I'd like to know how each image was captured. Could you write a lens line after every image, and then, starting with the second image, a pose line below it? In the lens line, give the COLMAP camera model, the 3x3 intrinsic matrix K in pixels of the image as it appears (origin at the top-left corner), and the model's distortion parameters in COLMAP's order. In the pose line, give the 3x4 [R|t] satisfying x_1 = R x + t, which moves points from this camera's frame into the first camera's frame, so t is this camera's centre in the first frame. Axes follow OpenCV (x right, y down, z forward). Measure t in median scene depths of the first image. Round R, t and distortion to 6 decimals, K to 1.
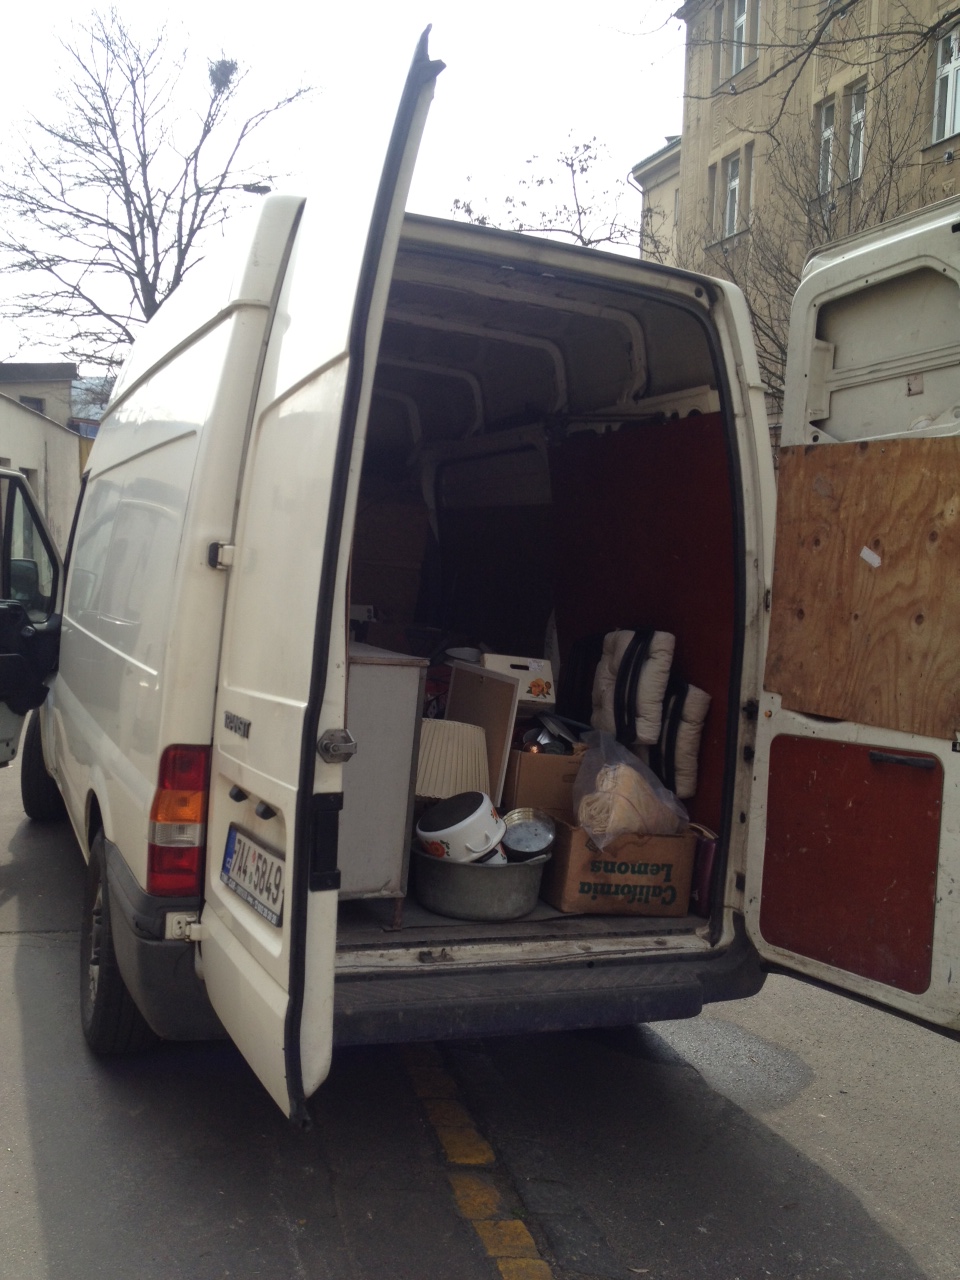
lens RADIAL K [[1294.2, 0, 480.0], [0, 1294.2, 640.0], [0, 0, 1]] dist [0.105361, 0.016506]
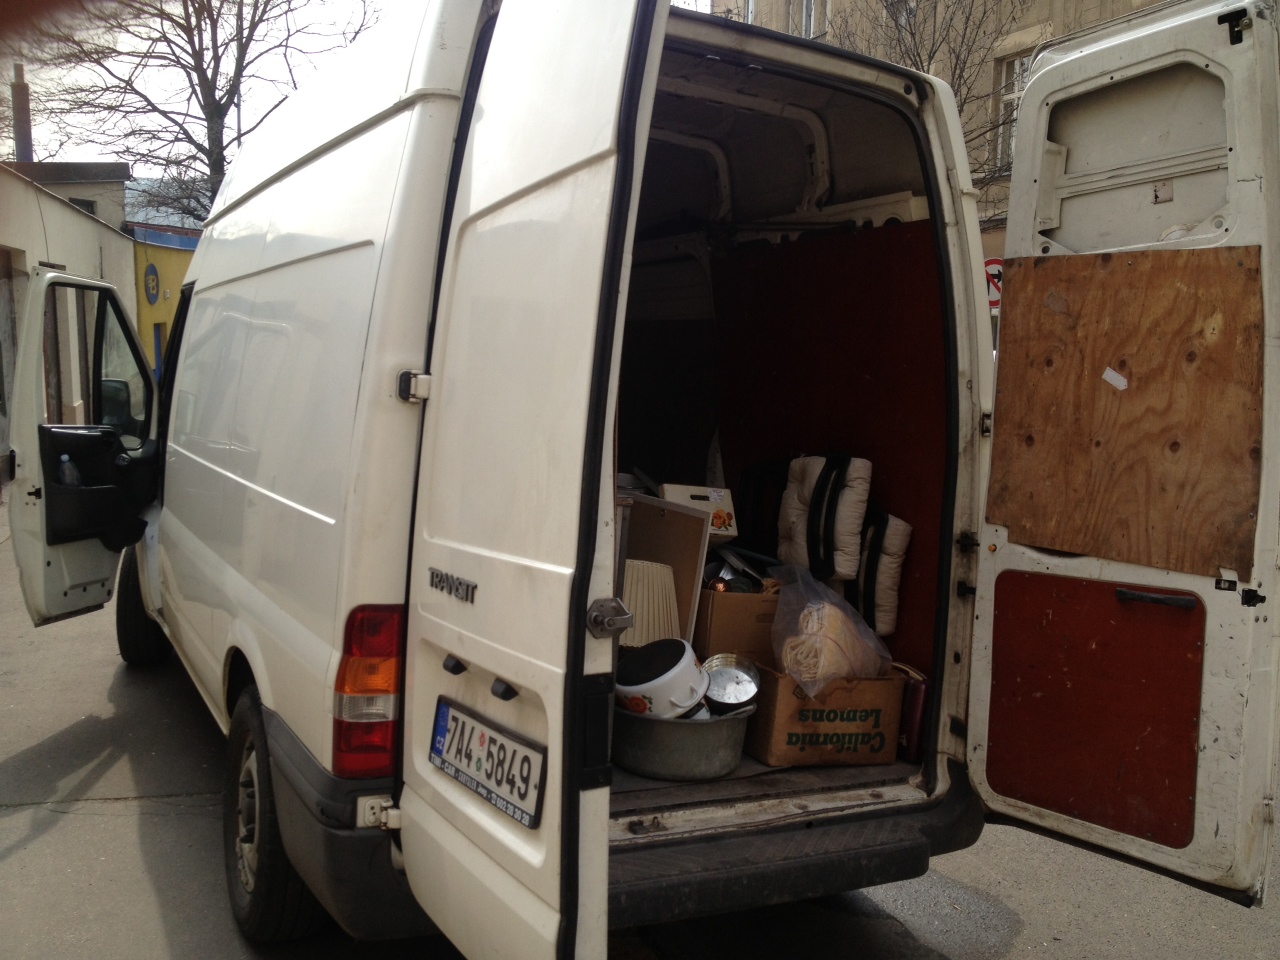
lens RADIAL K [[1260.6, 0, 640.0], [0, 1260.6, 480.0], [0, 0, 1]] dist [0.083678, -0.028755]
pose [[0.994576, -0.017593, 0.102513, -0.119607], [0.014408, 0.999393, 0.031734, -0.023822], [-0.103009, -0.030085, 0.994225, 0.127106]]
